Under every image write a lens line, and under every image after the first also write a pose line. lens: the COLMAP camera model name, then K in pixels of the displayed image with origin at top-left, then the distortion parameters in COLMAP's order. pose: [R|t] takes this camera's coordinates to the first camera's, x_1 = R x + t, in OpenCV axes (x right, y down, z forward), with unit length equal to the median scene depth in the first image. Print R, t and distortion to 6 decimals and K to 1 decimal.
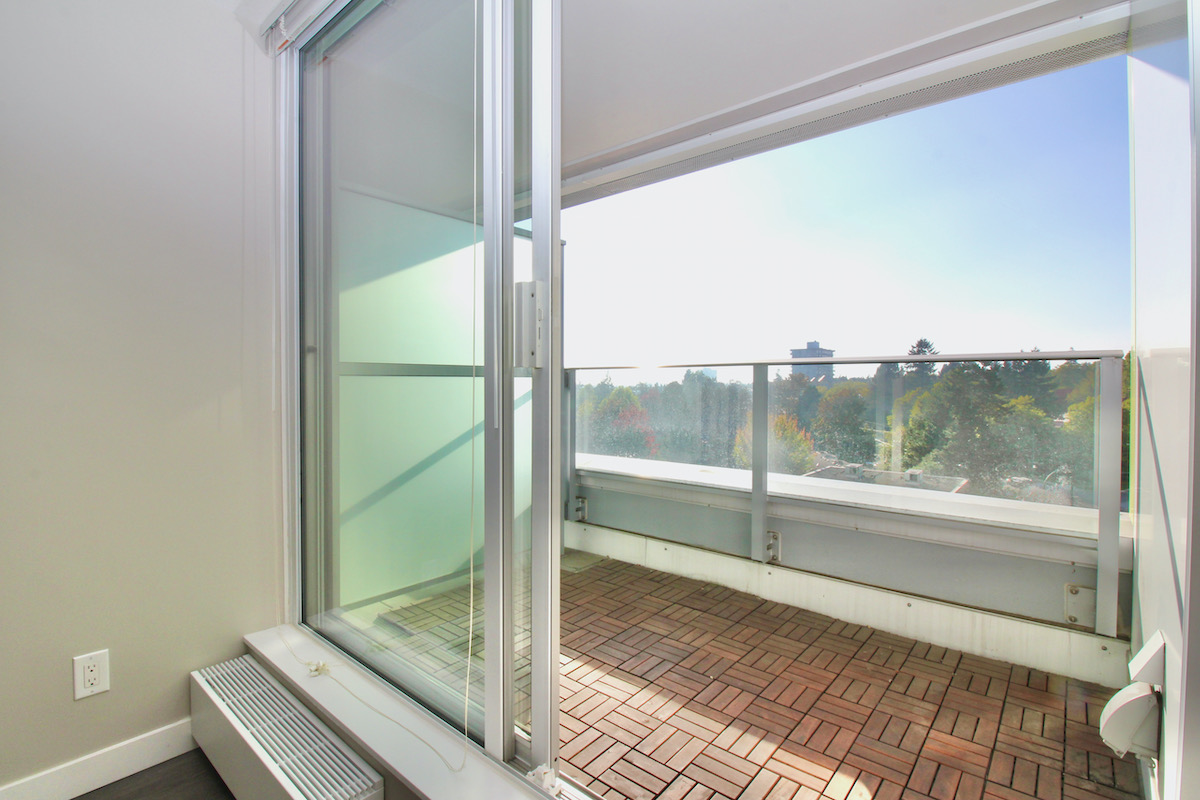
lens RADIAL K [[559.8, 0, 601.0], [0, 559.8, 391.0], [0, 0, 1]] dist [-0.001204, -0.012479]
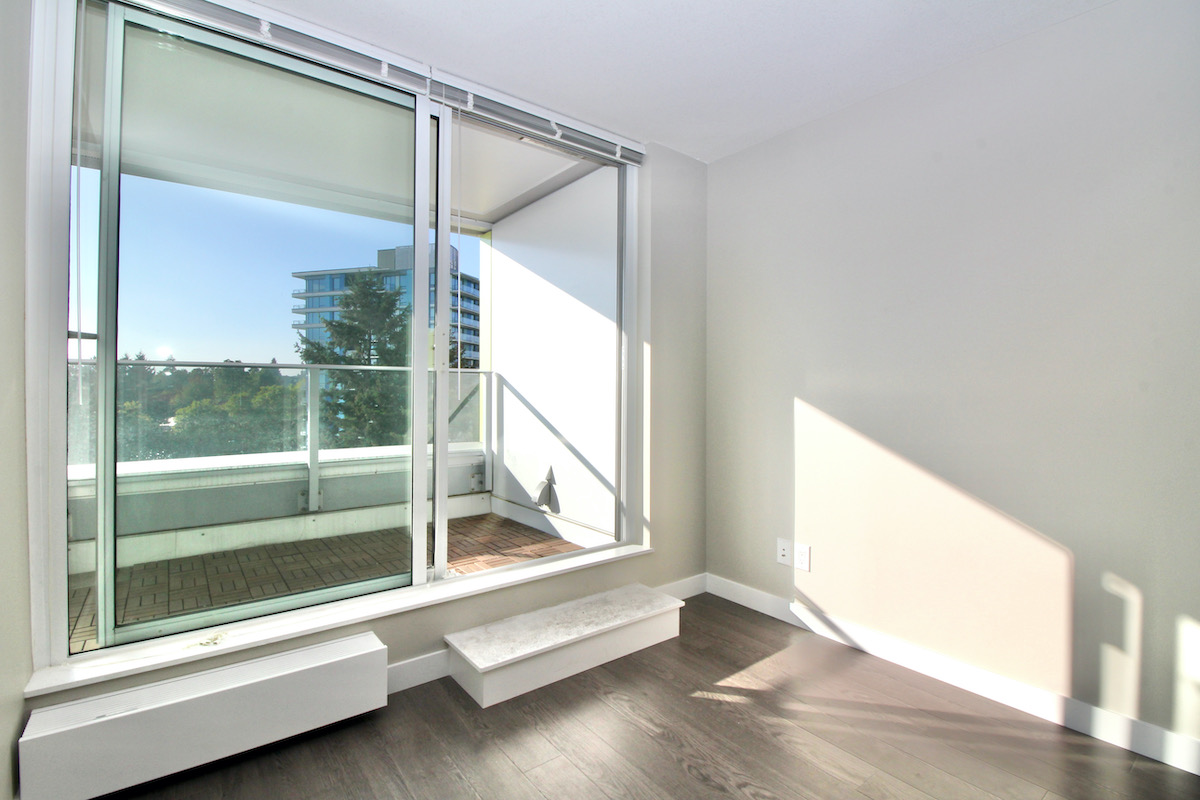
lens RADIAL K [[559.8, 0, 601.0], [0, 559.8, 391.0], [0, 0, 1]] dist [-0.001204, -0.012479]
pose [[0.202476, -0.002936, 0.979283, -0.218066], [0.012252, 0.999925, 0.000465, 0.003133], [-0.979211, 0.011904, 0.202496, 0.004225]]
